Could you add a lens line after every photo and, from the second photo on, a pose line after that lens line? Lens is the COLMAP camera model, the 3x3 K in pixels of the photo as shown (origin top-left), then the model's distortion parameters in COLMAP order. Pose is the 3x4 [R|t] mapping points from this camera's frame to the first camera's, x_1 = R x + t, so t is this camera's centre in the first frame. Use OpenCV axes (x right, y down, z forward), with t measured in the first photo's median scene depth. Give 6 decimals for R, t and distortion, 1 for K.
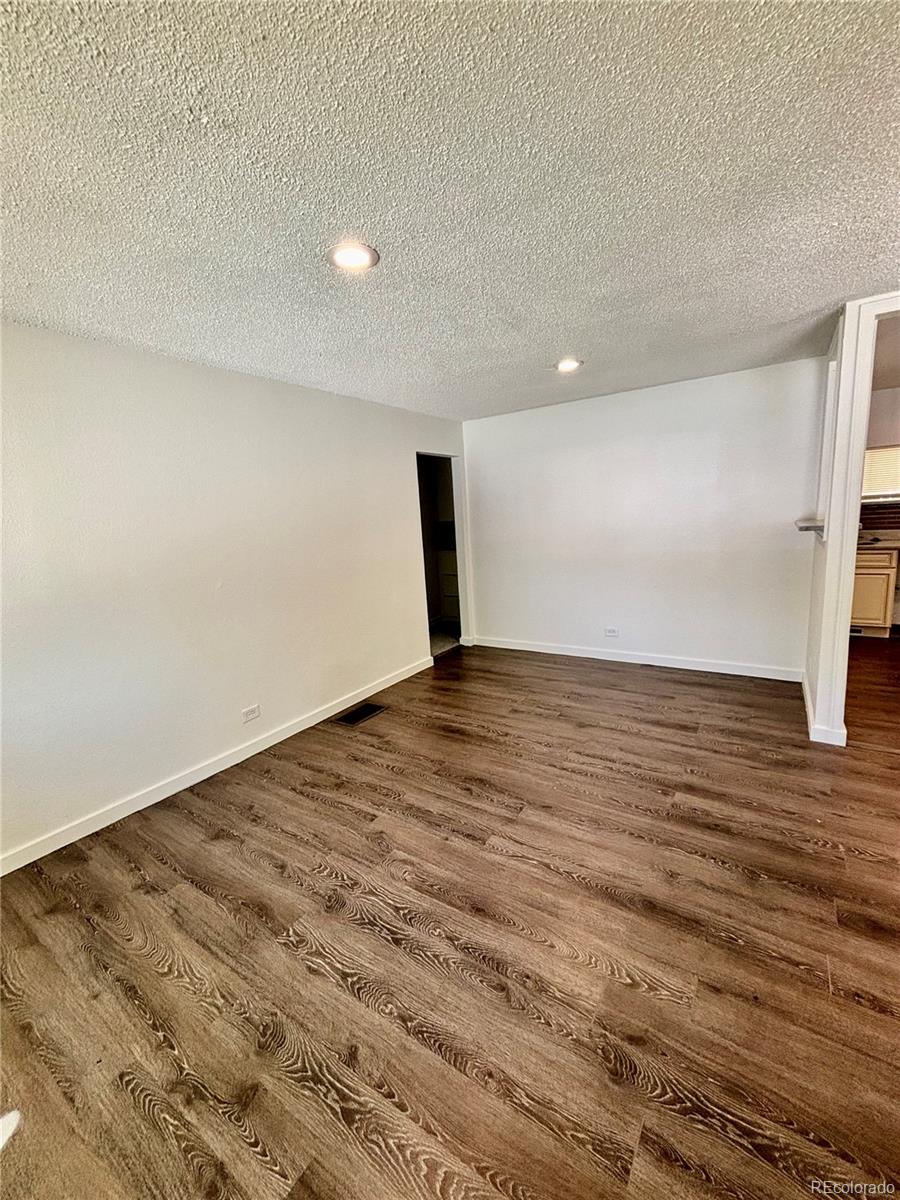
lens RADIAL K [[483.6, 0, 452.0], [0, 483.6, 599.8], [0, 0, 1]] dist [0.000833, 0.000060]
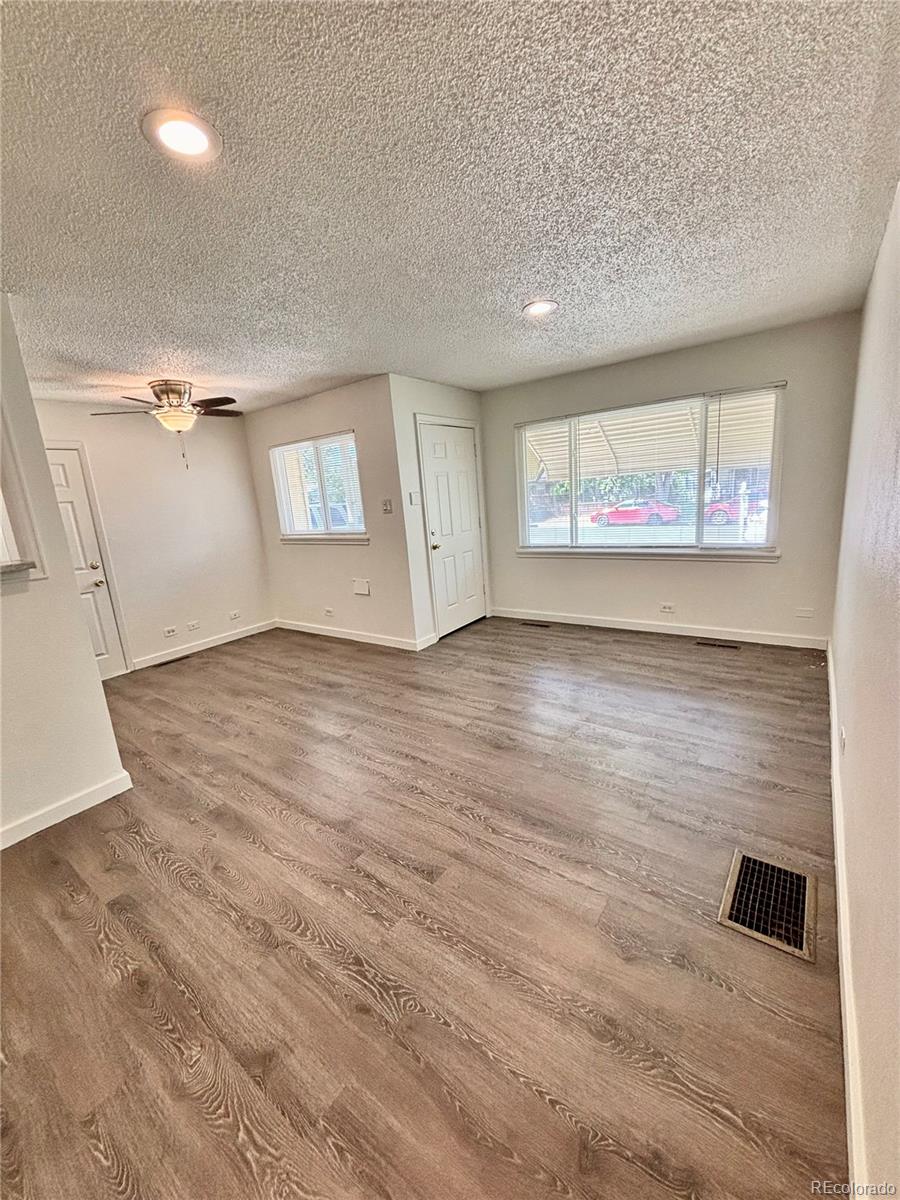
lens RADIAL K [[483.6, 0, 448.6], [0, 483.6, 598.2], [0, 0, 1]] dist [0.000833, 0.000060]
pose [[-0.989426, 0.120497, 0.080724, 0.047792], [0.142090, 0.916948, 0.372850, -0.328039], [-0.029092, 0.380378, -0.924374, 1.930486]]
